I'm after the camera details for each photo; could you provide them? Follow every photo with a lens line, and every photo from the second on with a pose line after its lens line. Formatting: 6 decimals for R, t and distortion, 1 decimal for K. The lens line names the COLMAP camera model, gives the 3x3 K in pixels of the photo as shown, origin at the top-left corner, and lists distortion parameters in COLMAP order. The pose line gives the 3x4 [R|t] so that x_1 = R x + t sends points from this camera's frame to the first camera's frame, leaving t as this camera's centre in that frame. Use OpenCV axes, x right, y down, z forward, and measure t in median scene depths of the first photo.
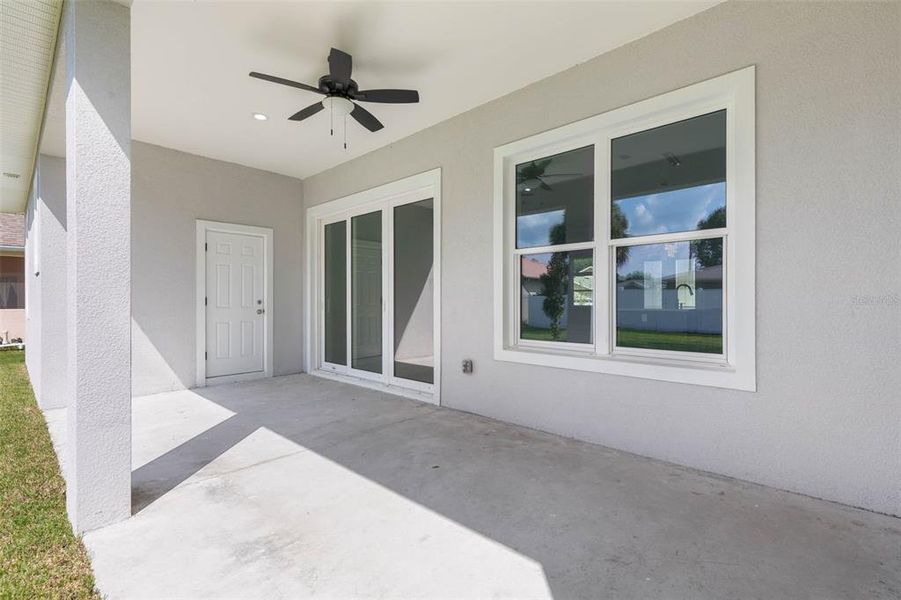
lens RADIAL K [[414.6, 0, 458.1], [0, 414.6, 300.2], [0, 0, 1]] dist [0.000280, -0.000011]
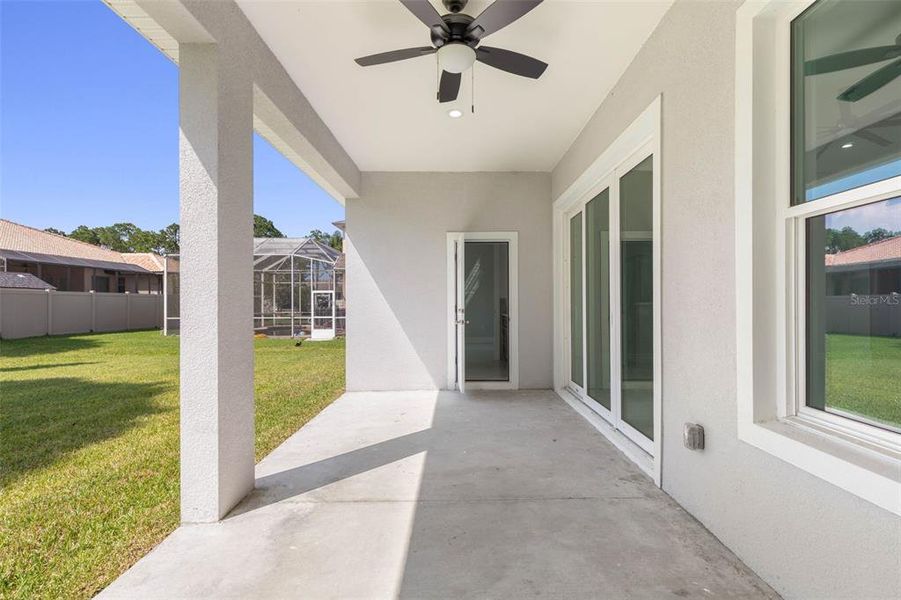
lens RADIAL K [[409.1, 0, 450.5], [0, 409.1, 300.0], [0, 0, 1]] dist [-0.000830, -0.000294]
pose [[0.669582, -0.006964, -0.742705, 0.223723], [0.004496, 0.999976, -0.005322, -0.020387], [0.742724, 0.000224, 0.669598, 0.425906]]
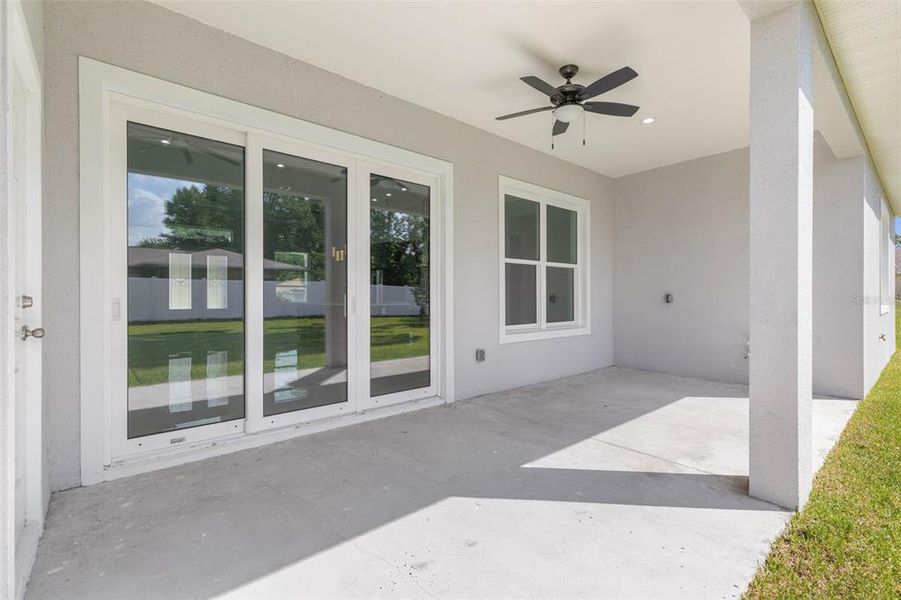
lens RADIAL K [[414.6, 0, 458.1], [0, 414.6, 300.2], [0, 0, 1]] dist [0.000280, -0.000011]
pose [[0.088760, -0.005399, 0.996038, -1.189285], [-0.001064, 0.999984, 0.005515, 0.003013], [-0.996052, -0.001550, 0.088753, 1.028930]]
